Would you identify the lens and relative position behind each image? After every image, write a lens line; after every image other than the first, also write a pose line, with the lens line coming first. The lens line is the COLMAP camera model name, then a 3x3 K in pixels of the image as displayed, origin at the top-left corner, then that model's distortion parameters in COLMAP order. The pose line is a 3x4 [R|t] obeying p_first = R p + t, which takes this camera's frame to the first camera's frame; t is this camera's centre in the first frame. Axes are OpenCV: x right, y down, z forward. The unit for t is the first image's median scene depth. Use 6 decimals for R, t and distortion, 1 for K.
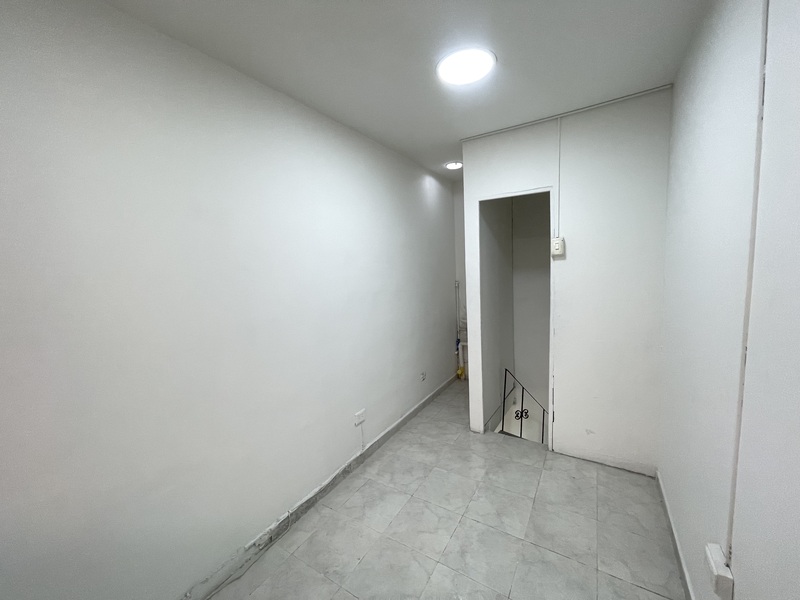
lens RADIAL K [[320.3, 0, 400.0], [0, 320.3, 300.0], [0, 0, 1]] dist [-0.002203, 0.000137]
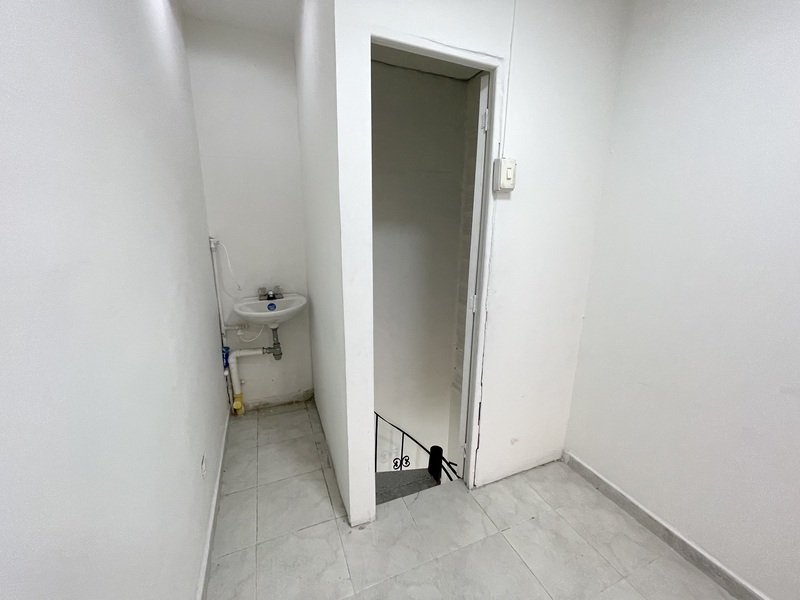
lens RADIAL K [[320.3, 0, 400.0], [0, 320.3, 300.0], [0, 0, 1]] dist [-0.002203, 0.000137]
pose [[0.584316, -0.132168, 0.800691, -0.121573], [0.046687, 0.990489, 0.129427, -0.024056], [-0.810182, -0.038244, 0.584929, 0.789156]]
